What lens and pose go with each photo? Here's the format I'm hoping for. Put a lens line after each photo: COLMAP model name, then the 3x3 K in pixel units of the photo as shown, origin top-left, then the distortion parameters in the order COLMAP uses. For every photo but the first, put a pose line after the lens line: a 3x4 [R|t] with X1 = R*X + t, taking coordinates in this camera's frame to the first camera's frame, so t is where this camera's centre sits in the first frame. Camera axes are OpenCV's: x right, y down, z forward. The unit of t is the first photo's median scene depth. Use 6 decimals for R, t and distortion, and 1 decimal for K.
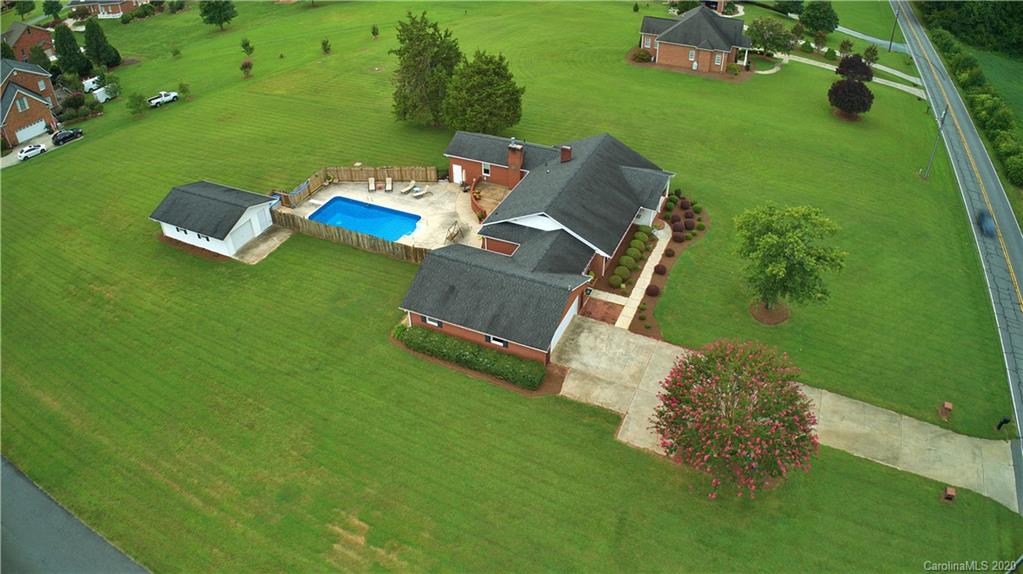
lens RADIAL K [[684.5, 0, 511.5], [0, 684.5, 287.0], [0, 0, 1]] dist [-0.247100, 0.063869]
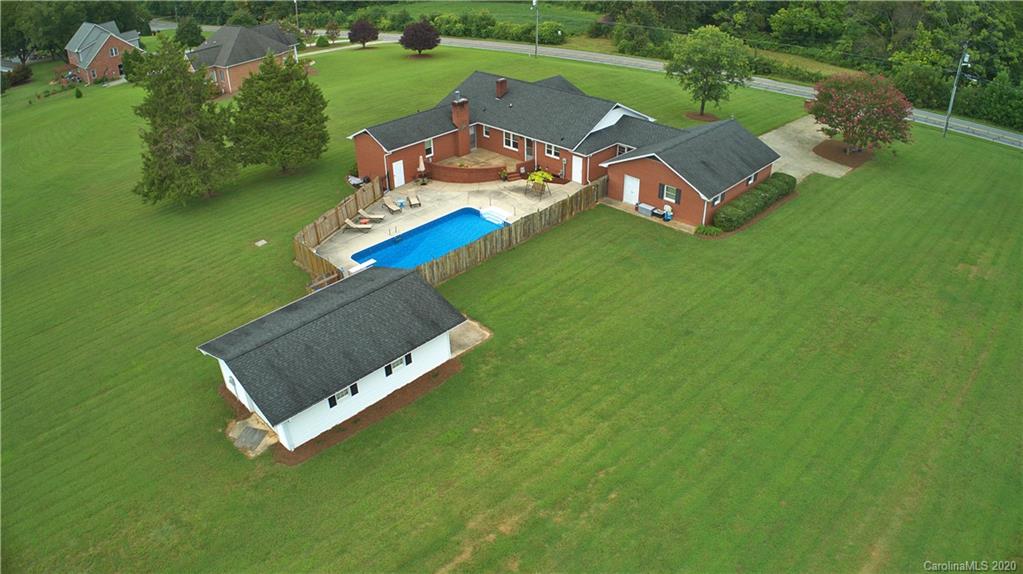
lens RADIAL K [[684.5, 0, 511.5], [0, 684.5, 287.0], [0, 0, 1]] dist [-0.247100, 0.063869]
pose [[0.335531, -0.483404, 0.808542, -0.800139], [0.584863, 0.779740, 0.223476, -0.180204], [-0.738481, 0.397903, 0.544352, 0.594570]]
